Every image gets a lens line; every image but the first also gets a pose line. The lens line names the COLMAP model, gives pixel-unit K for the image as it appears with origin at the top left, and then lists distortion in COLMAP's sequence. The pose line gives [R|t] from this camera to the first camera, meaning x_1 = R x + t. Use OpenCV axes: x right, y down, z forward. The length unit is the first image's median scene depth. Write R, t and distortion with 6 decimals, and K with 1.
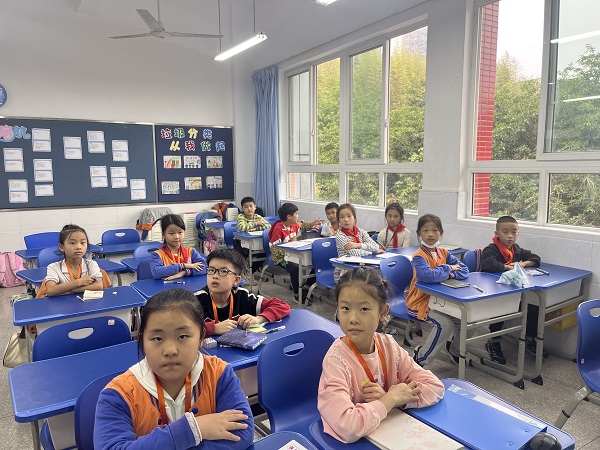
lens RADIAL K [[457.2, 0, 308.0], [0, 457.2, 224.1], [0, 0, 1]] dist [0.057793, -0.073105]
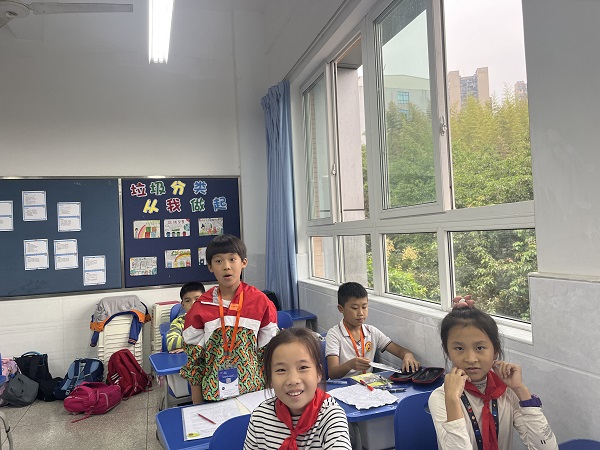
lens RADIAL K [[454.2, 0, 300.0], [0, 454.2, 225.0], [0, 0, 1]] dist [0.044388, -0.029012]
pose [[0.966306, -0.045032, -0.253426, 0.106102], [0.009247, 0.990015, -0.140658, -0.041532], [0.257229, 0.133575, 0.957074, 0.394222]]
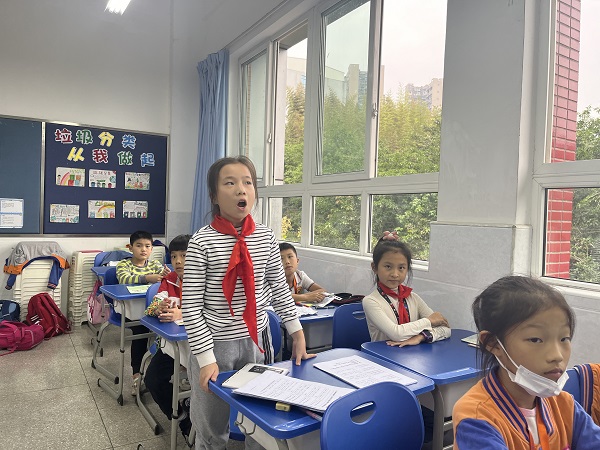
lens RADIAL K [[453.0, 0, 306.1], [0, 453.0, 225.2], [0, 0, 1]] dist [0.052290, -0.056482]
pose [[0.999157, 0.040208, -0.008233, 0.069241], [-0.040819, 0.994414, -0.097341, -0.009631], [0.004273, 0.097595, 0.995217, 0.320109]]
